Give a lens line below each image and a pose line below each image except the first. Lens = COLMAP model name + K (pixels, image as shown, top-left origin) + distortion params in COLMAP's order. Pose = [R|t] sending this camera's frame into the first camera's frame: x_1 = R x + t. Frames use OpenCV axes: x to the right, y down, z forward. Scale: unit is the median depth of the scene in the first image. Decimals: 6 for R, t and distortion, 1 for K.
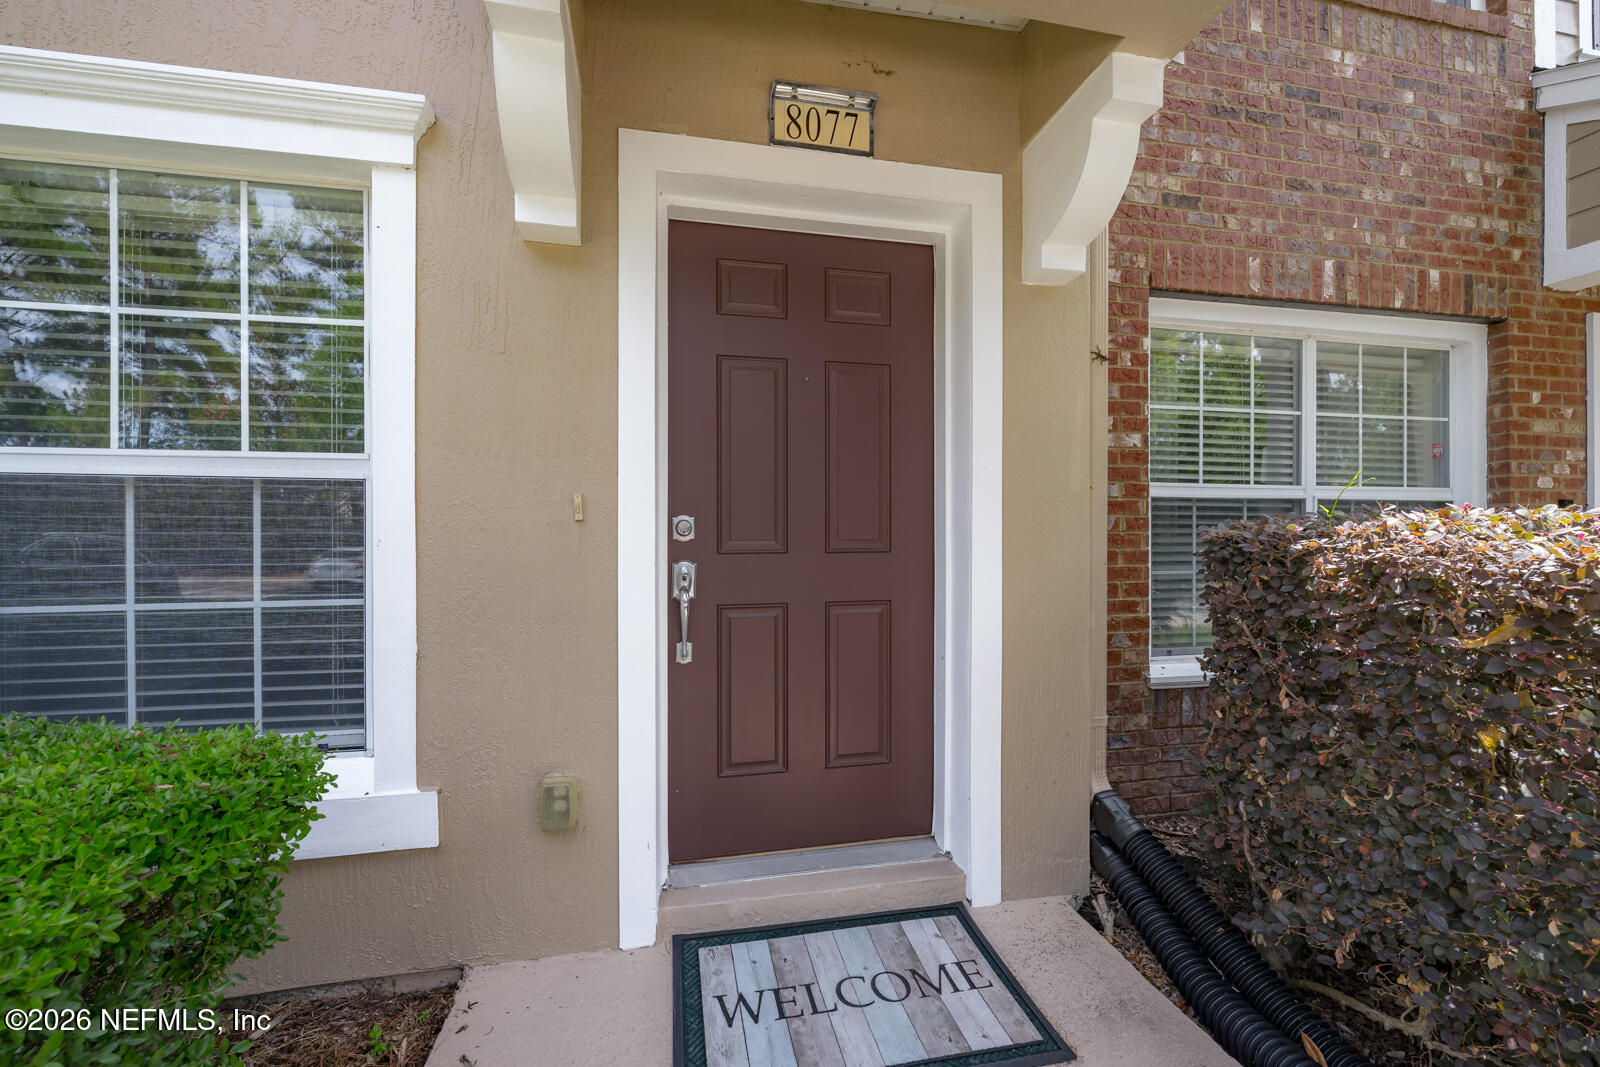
lens RADIAL K [[639.7, 0, 796.5], [0, 639.7, 534.1], [0, 0, 1]] dist [-0.000636, 0.000041]
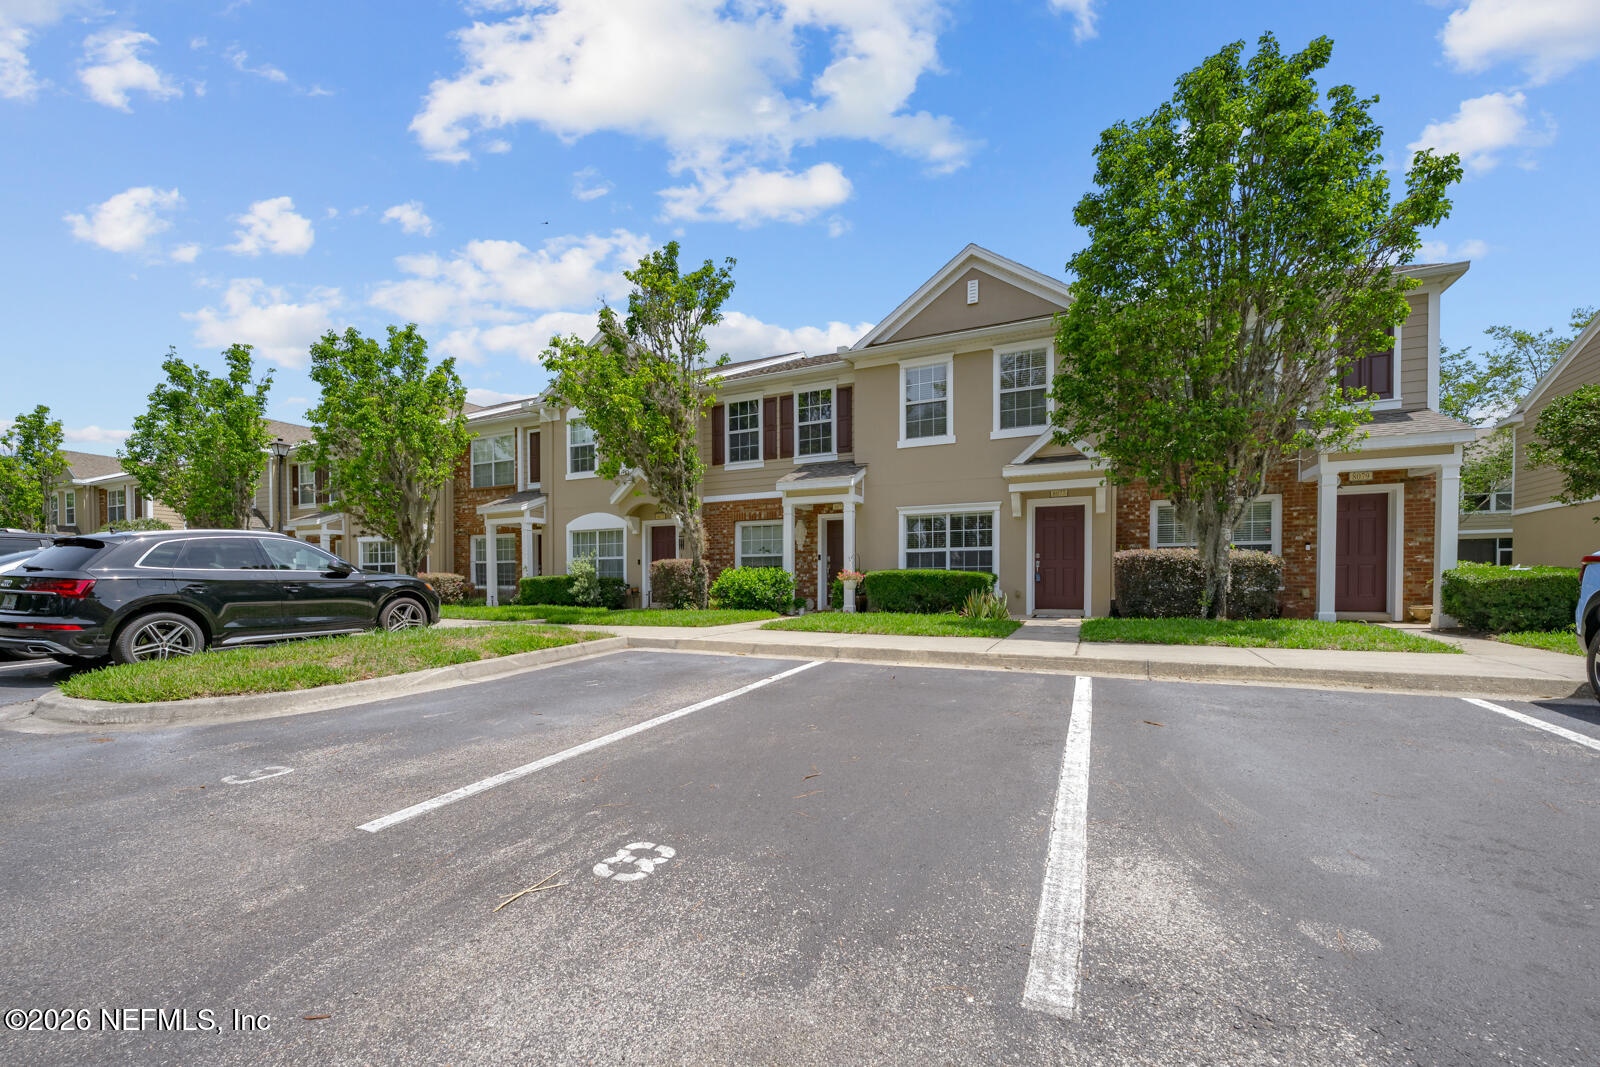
lens RADIAL K [[639.7, 0, 796.5], [0, 639.7, 534.1], [0, 0, 1]] dist [-0.000636, 0.000041]
pose [[0.801089, -0.047958, -0.596620, 1.586575], [0.006054, 0.997383, -0.072043, 0.201051], [0.598514, 0.054101, 0.799283, -5.201951]]
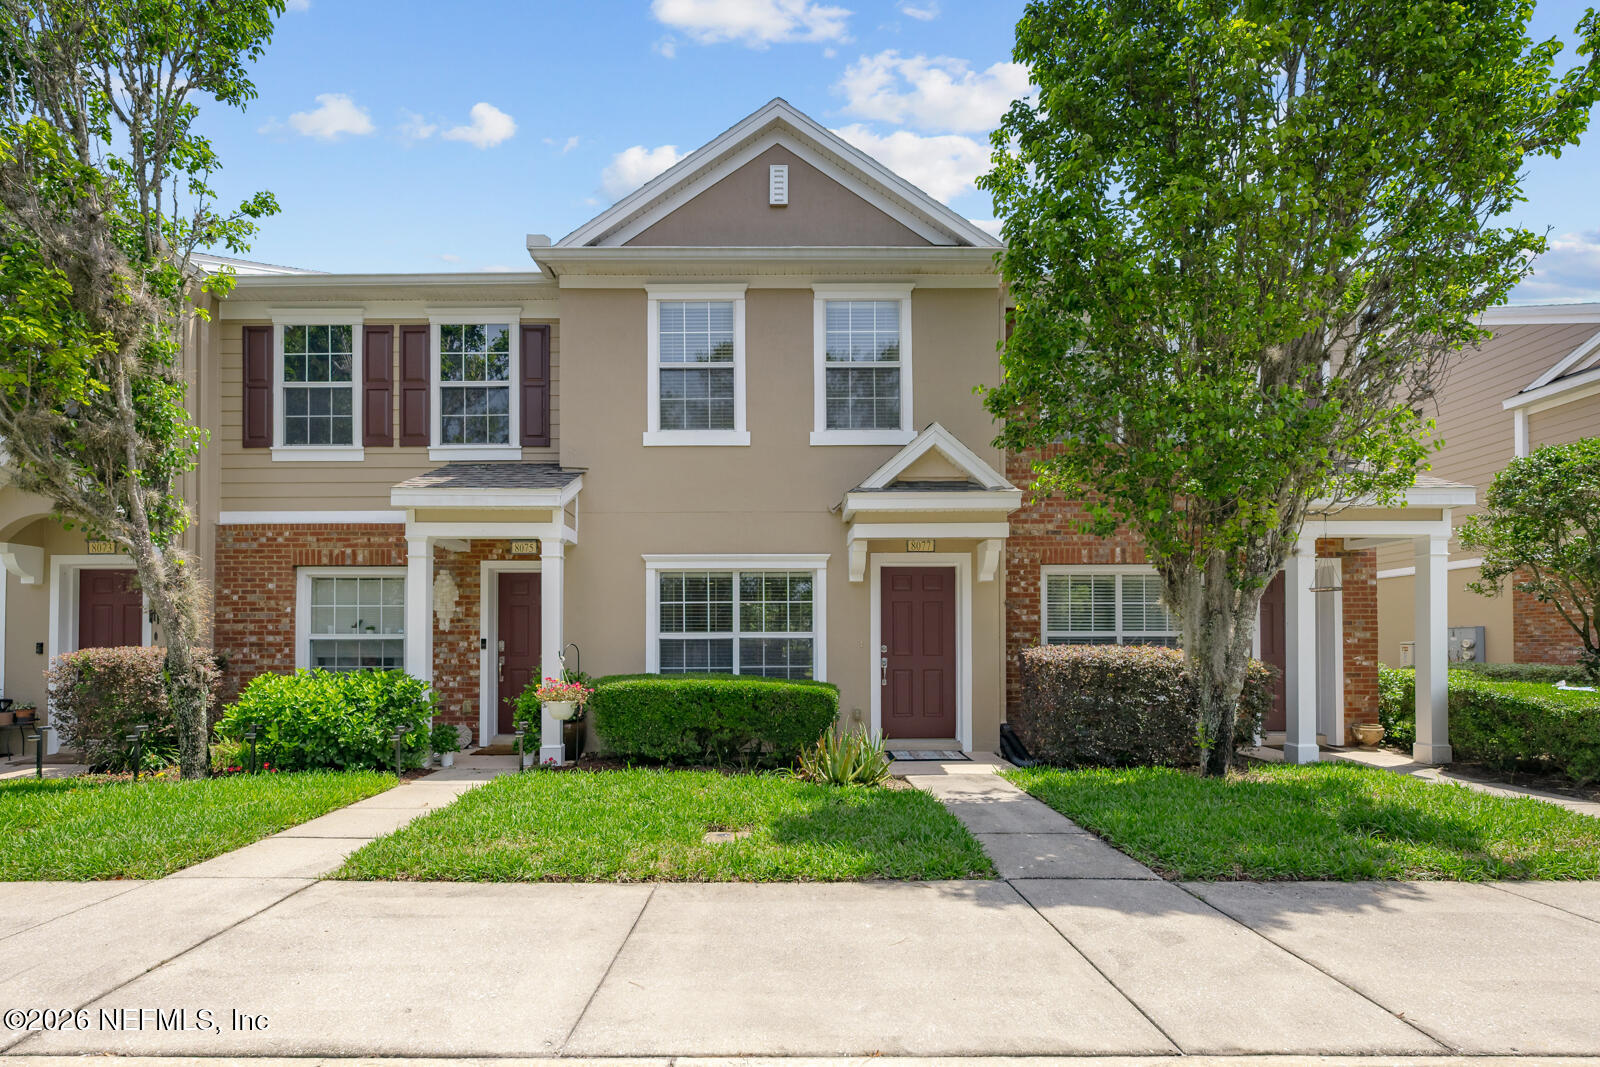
lens RADIAL K [[759.5, 0, 780.2], [0, 759.5, 637.0], [0, 0, 1]] dist [-0.001043, 0.000122]
pose [[0.980592, -0.005474, -0.195984, 0.093793], [0.003364, 0.999933, -0.011097, -0.033486], [0.196031, 0.010223, 0.980544, -3.339673]]
